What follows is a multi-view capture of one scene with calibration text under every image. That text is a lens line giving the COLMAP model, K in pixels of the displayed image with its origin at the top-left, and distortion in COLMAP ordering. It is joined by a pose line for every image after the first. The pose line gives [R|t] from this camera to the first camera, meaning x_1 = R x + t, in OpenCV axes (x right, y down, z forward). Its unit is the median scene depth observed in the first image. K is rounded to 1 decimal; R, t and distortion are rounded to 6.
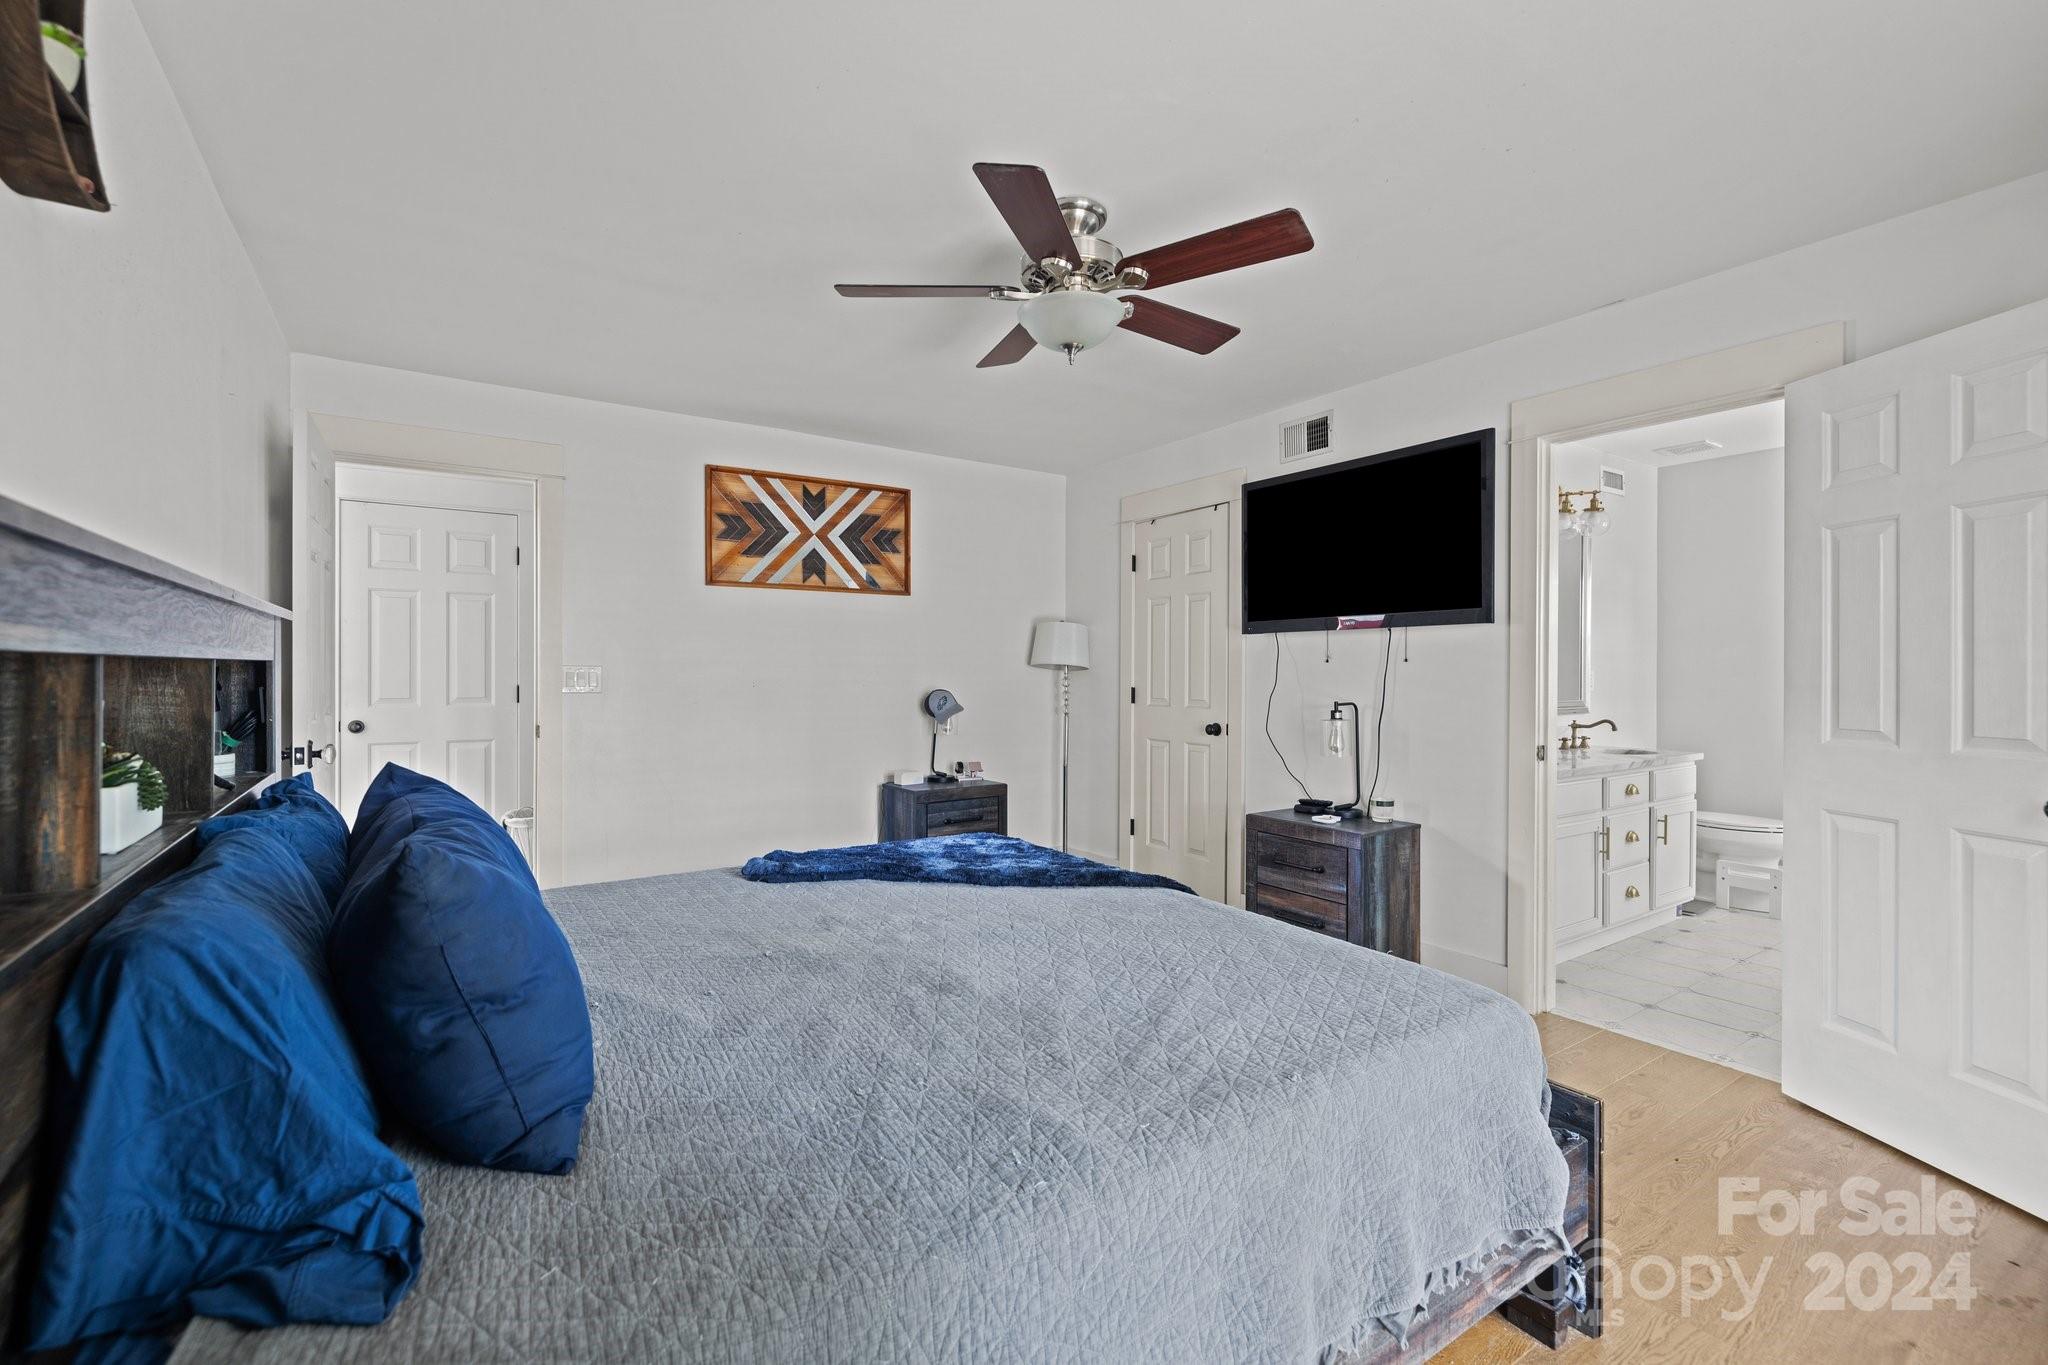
lens RADIAL K [[862.1, 0, 1013.5], [0, 862.1, 673.3], [0, 0, 1]] dist [-0.000795, -0.000154]
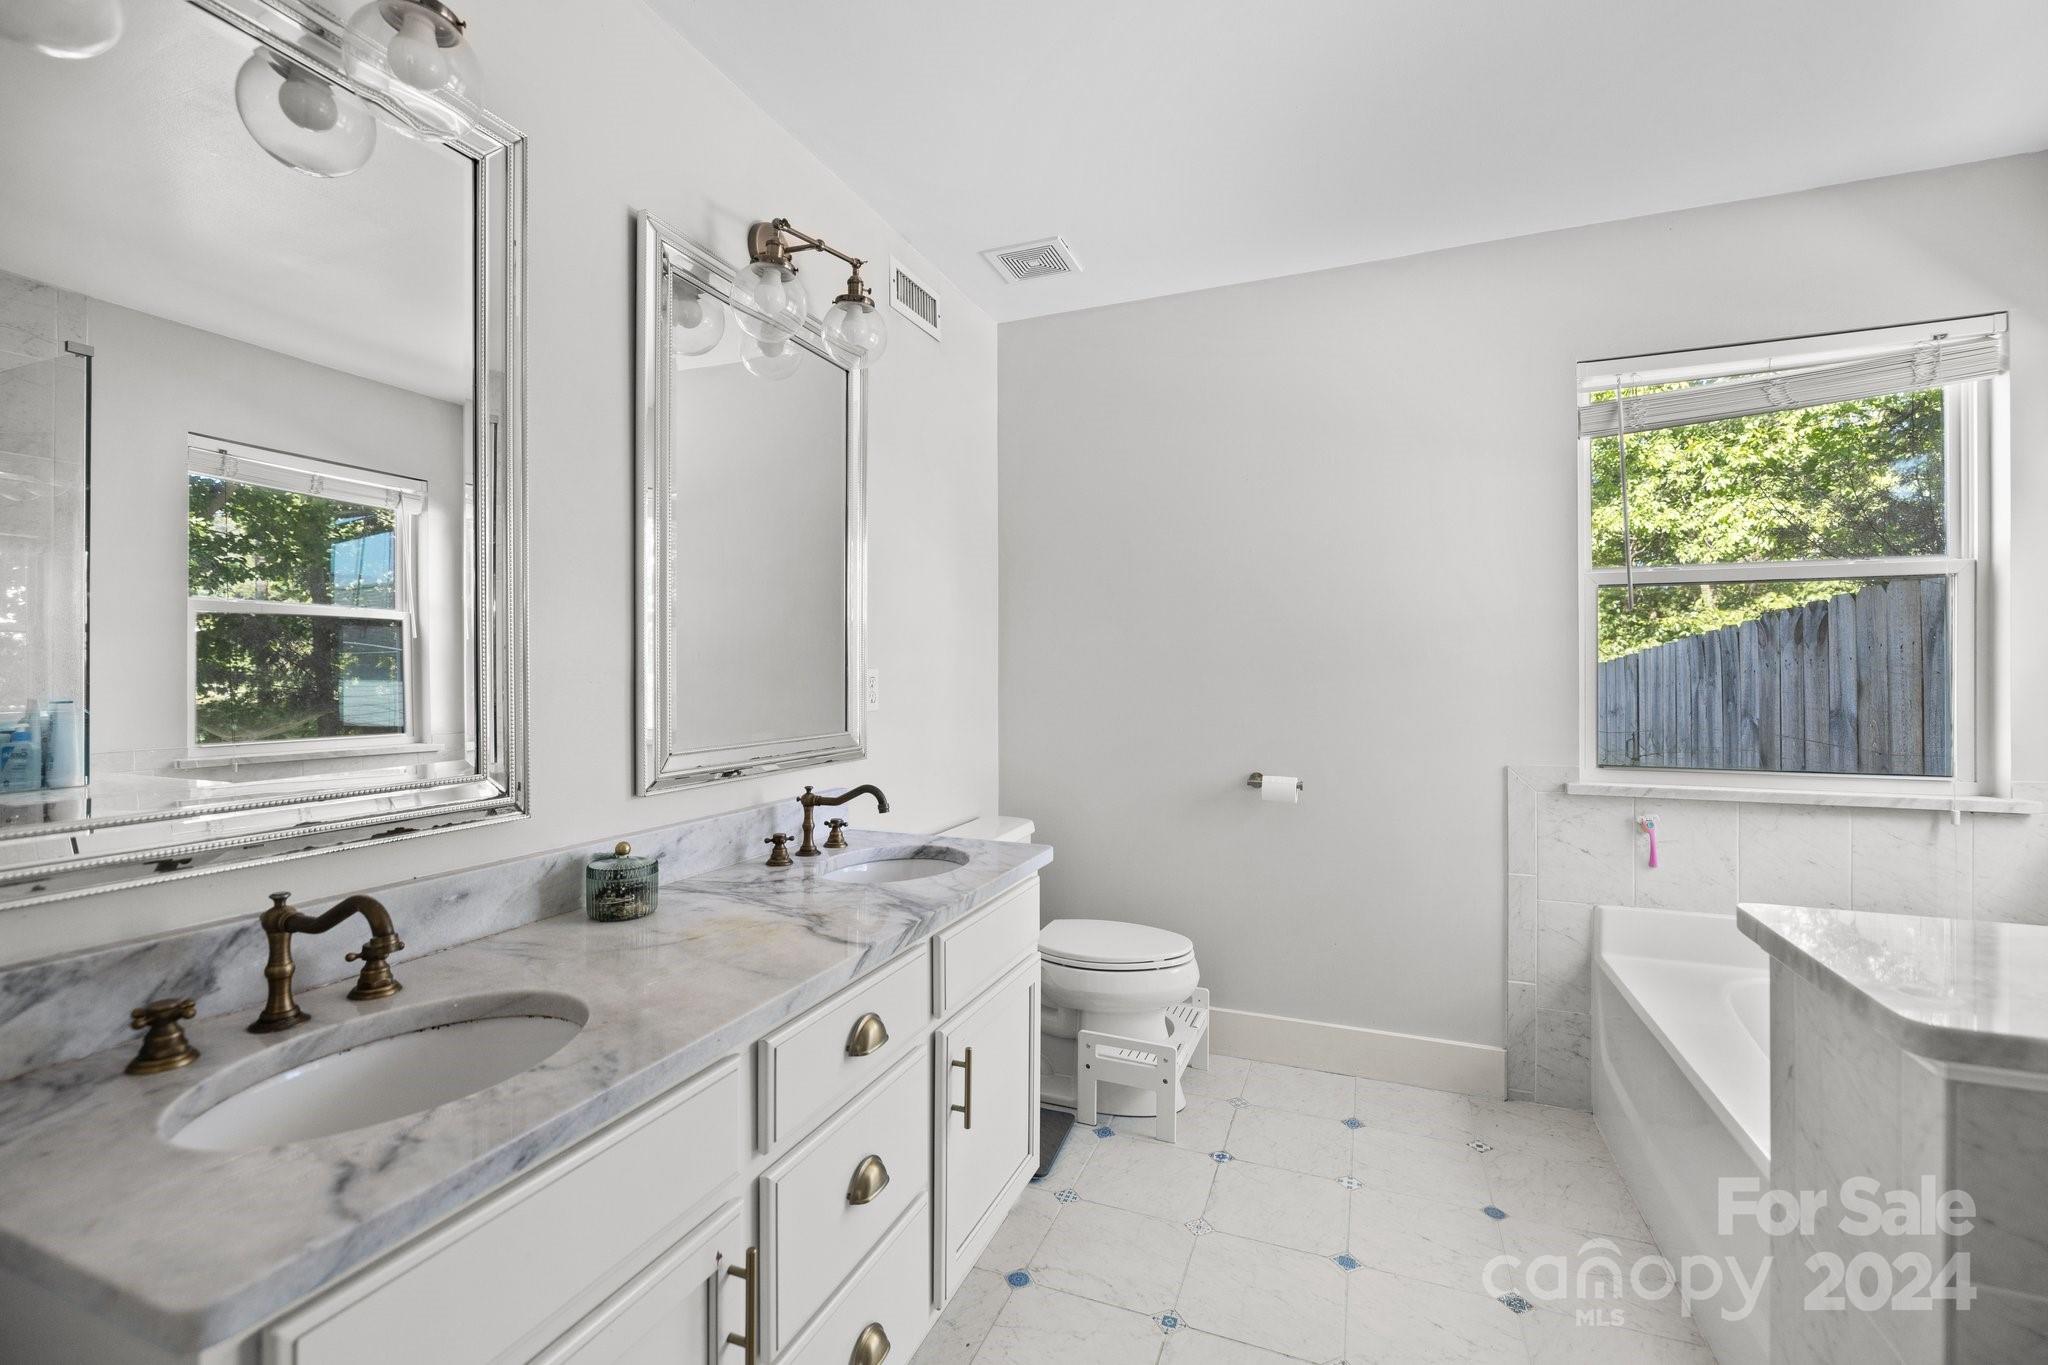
lens RADIAL K [[862.1, 0, 1013.5], [0, 862.1, 673.3], [0, 0, 1]] dist [-0.000795, -0.000154]
pose [[0.823546, -0.001153, 0.567249, 0.490254], [0.005435, 0.999968, -0.005857, 0.002537], [-0.567224, 0.007907, 0.823526, 0.592891]]
